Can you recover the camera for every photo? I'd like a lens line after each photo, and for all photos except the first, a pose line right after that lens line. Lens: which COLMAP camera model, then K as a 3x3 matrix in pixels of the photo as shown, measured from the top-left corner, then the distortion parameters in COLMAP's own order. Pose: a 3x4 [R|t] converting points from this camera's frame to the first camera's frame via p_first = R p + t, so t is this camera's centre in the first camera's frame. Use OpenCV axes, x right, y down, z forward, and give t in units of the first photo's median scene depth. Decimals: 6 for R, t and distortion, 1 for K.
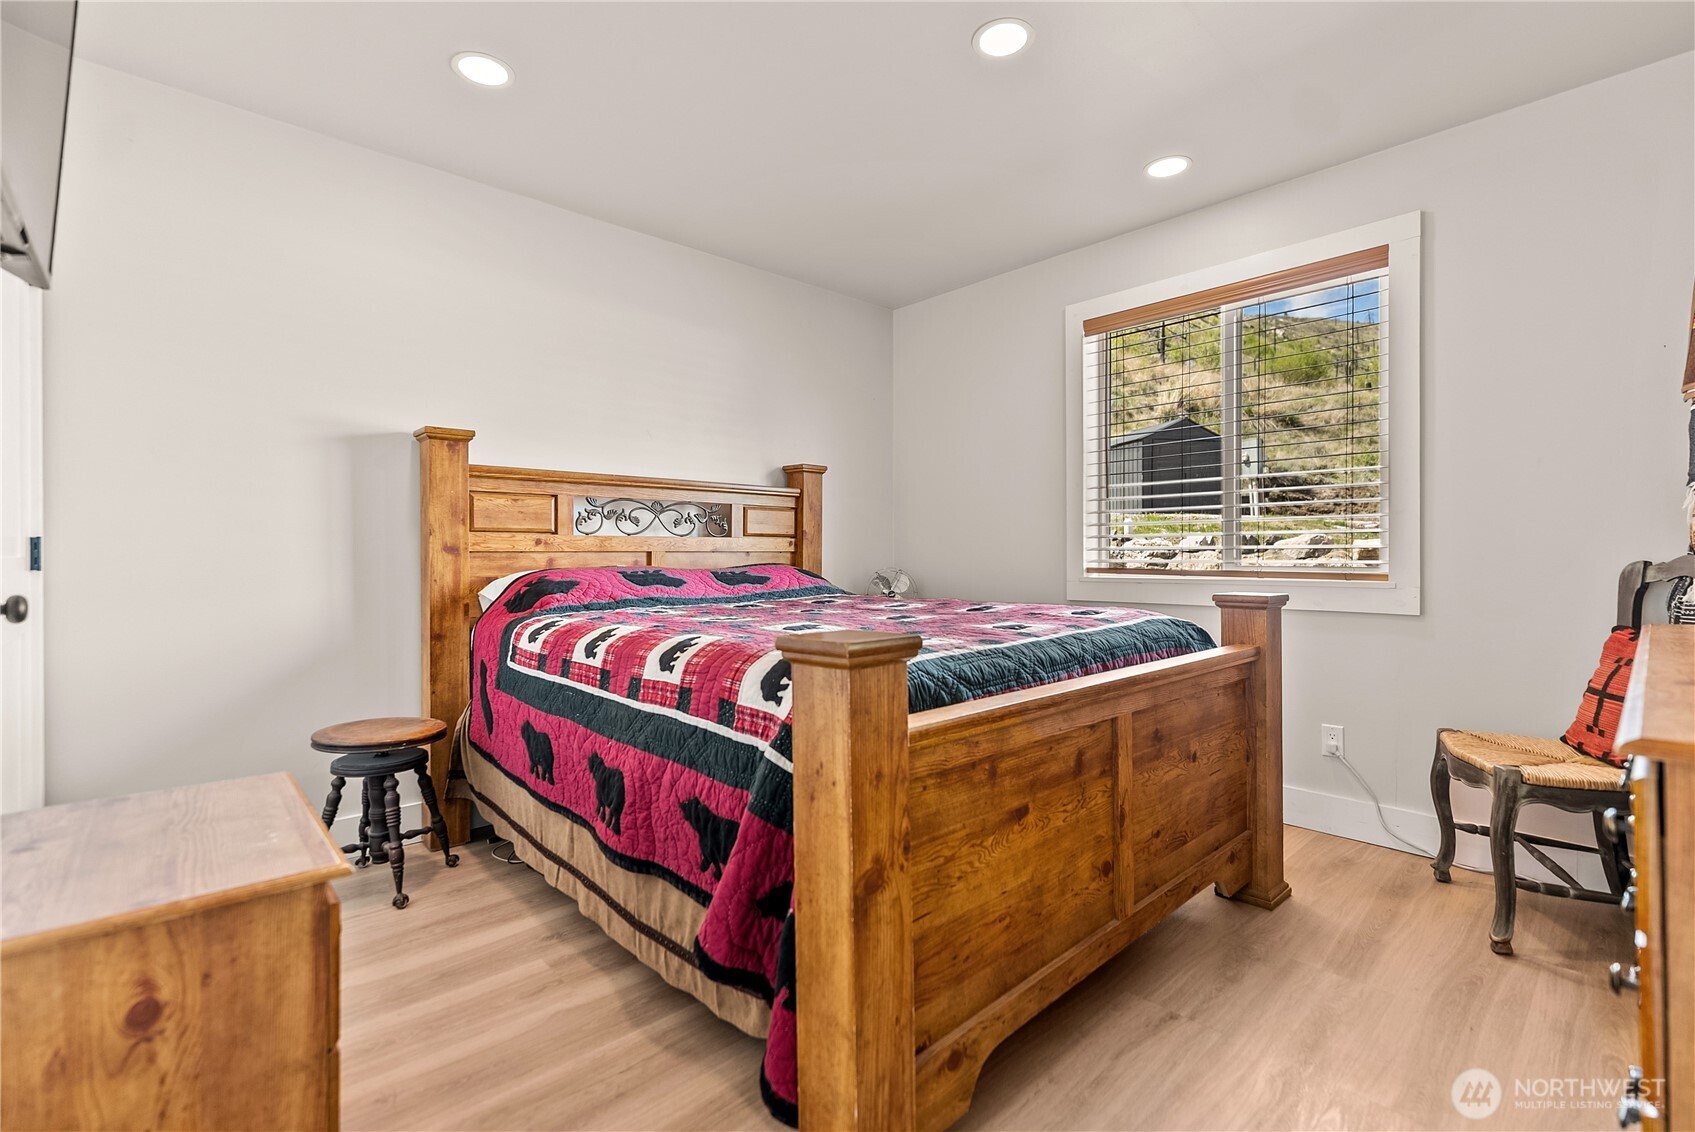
lens RADIAL K [[732.8, 0, 830.6], [0, 732.8, 554.8], [0, 0, 1]] dist [0.001302, -0.000621]
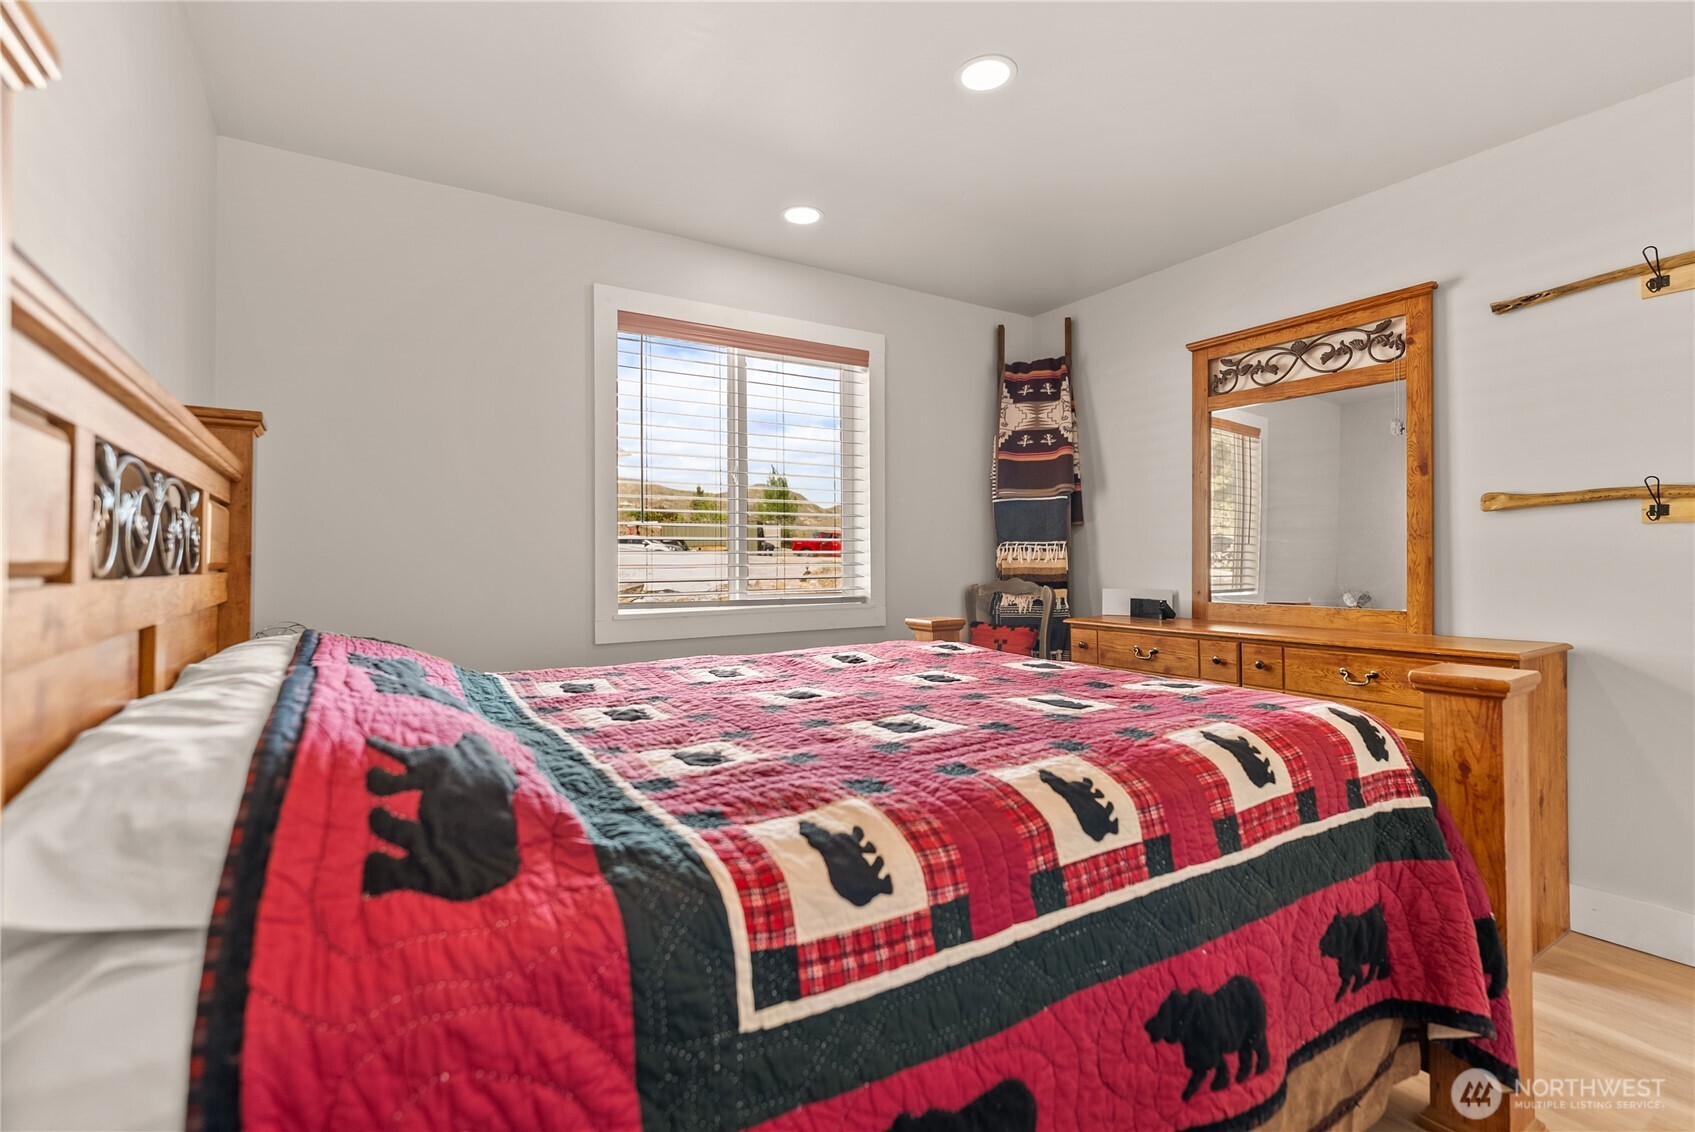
lens RADIAL K [[793.9, 0, 836.7], [0, 793.9, 551.5], [0, 0, 1]] dist [-0.002583, 0.000162]
pose [[0.187339, 0.013155, 0.982207, -0.763387], [0.008967, 0.999846, -0.015102, -0.042834], [-0.982254, 0.011637, 0.187192, 0.905918]]
